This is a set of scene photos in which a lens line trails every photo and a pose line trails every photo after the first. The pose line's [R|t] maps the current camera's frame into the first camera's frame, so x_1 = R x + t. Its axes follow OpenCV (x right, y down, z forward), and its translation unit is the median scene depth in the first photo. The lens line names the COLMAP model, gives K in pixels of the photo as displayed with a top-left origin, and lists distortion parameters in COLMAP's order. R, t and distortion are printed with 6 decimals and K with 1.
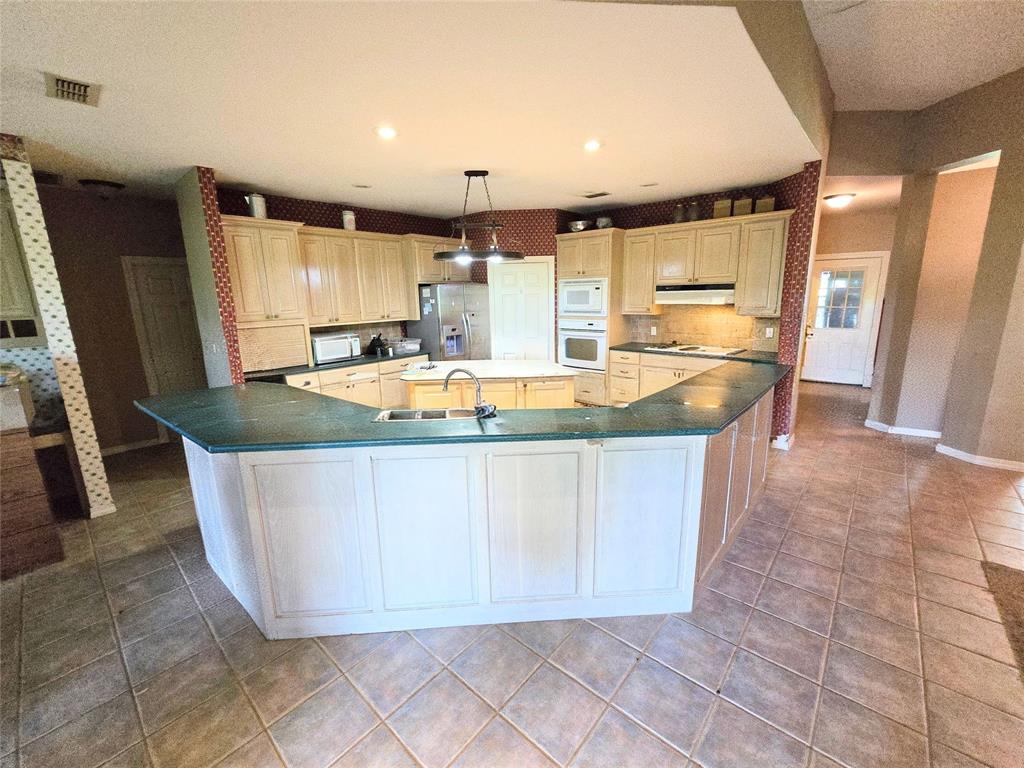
lens RADIAL K [[419.1, 0, 512.4], [0, 419.1, 381.1], [0, 0, 1]] dist [-0.002409, -0.000184]
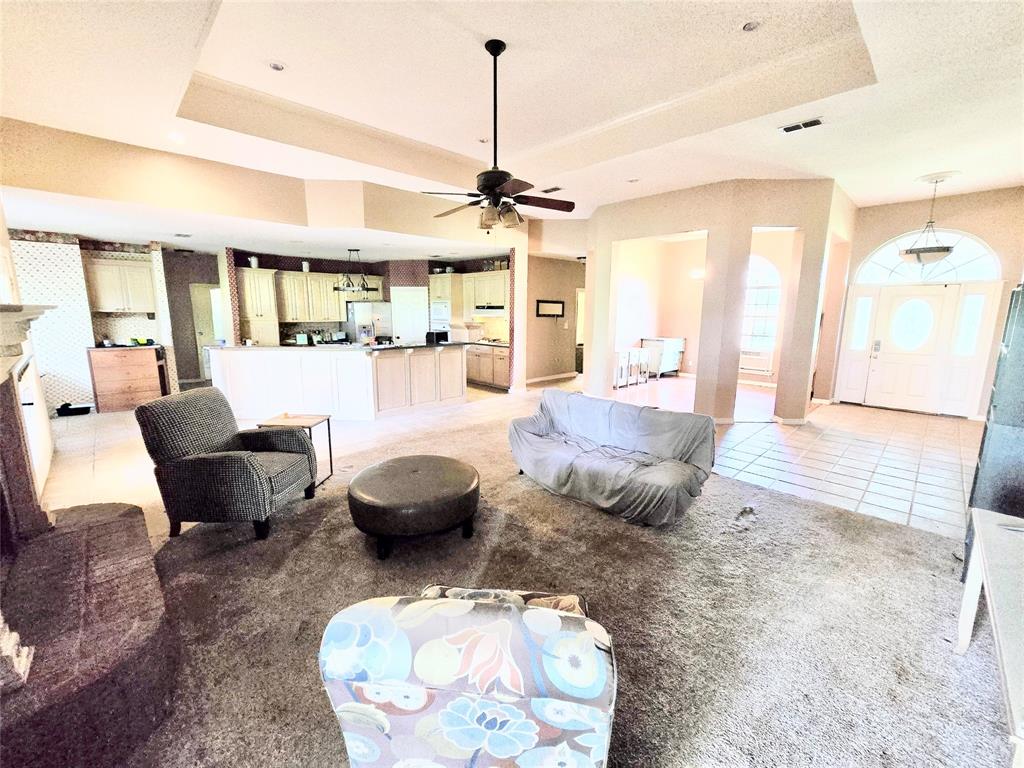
lens RADIAL K [[419.1, 0, 511.9], [0, 419.1, 383.5], [0, 0, 1]] dist [-0.002409, -0.000184]
pose [[0.996712, 0.042654, -0.068892, 0.625162], [-0.045013, 0.998440, -0.033048, 0.146175], [0.067375, 0.036040, 0.997077, -0.721658]]
